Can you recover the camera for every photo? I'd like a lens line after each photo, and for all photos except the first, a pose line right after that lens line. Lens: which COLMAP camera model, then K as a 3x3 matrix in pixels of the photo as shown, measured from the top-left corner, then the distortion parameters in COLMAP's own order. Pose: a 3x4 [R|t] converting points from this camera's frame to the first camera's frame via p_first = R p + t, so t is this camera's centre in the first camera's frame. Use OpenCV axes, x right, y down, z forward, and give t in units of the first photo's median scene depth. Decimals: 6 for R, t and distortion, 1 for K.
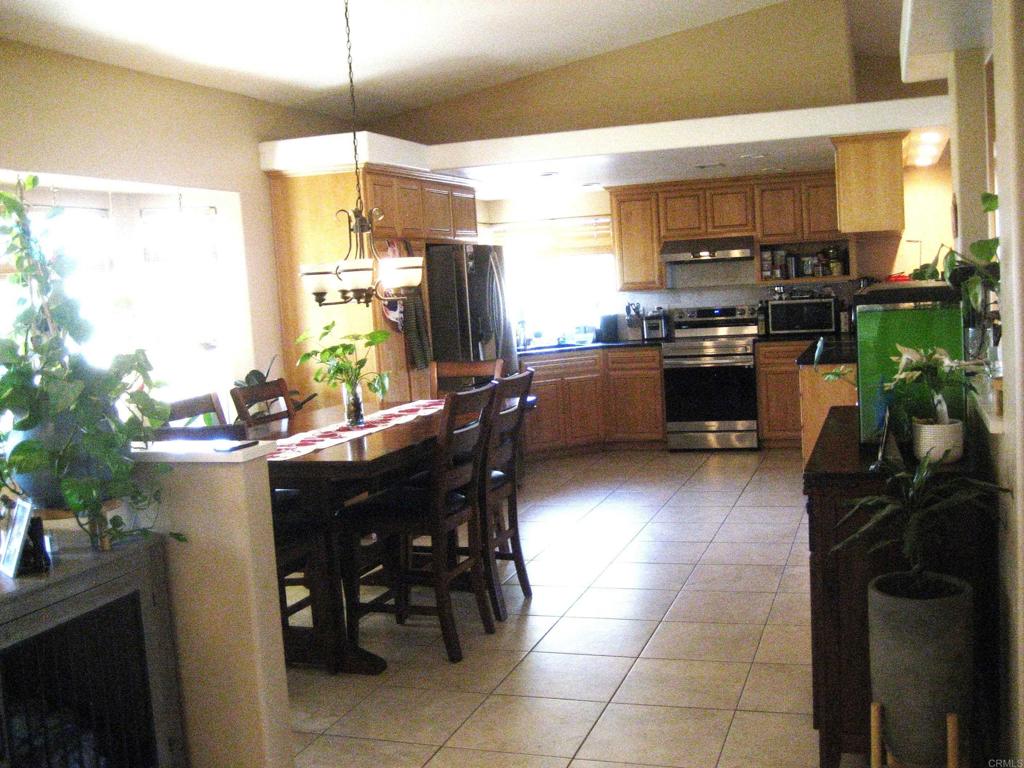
lens RADIAL K [[1063.3, 0, 513.3], [0, 1063.3, 384.6], [0, 0, 1]] dist [-0.017570, 0.000000]
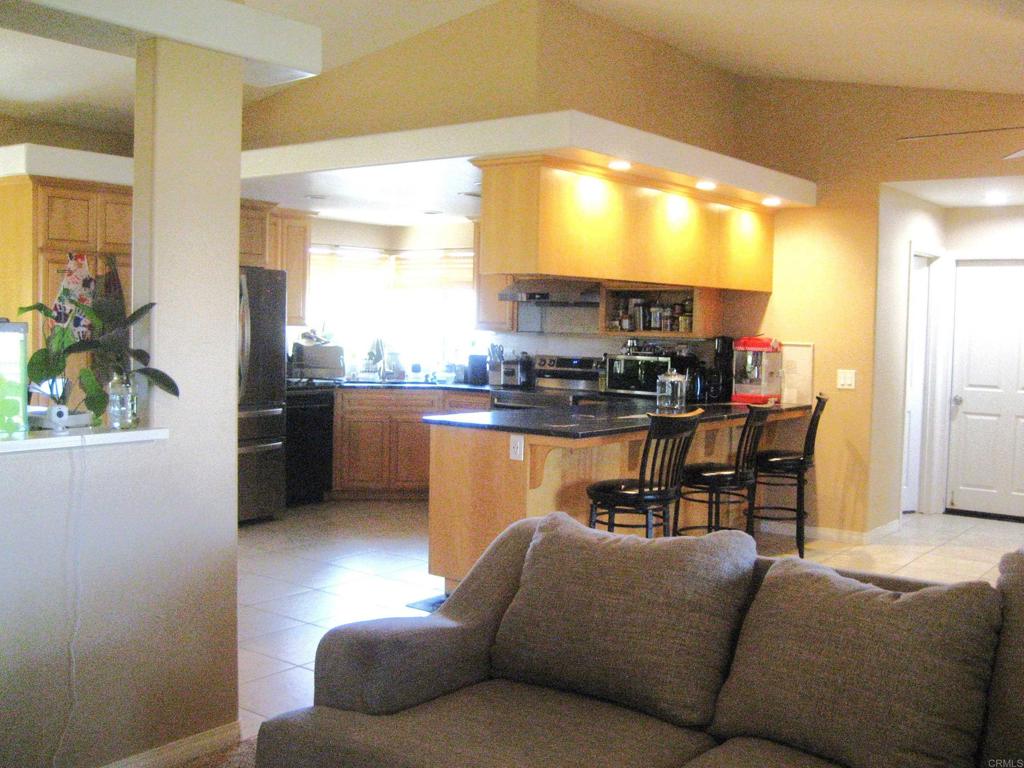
lens RADIAL K [[1063.3, 0, 511.9], [0, 1063.3, 381.4], [0, 0, 1]] dist [-0.017570, 0.000000]
pose [[0.943764, 0.098030, -0.315754, 0.419735], [-0.108772, 0.993929, -0.016534, -0.031898], [0.312216, 0.049949, 0.948697, 0.141907]]
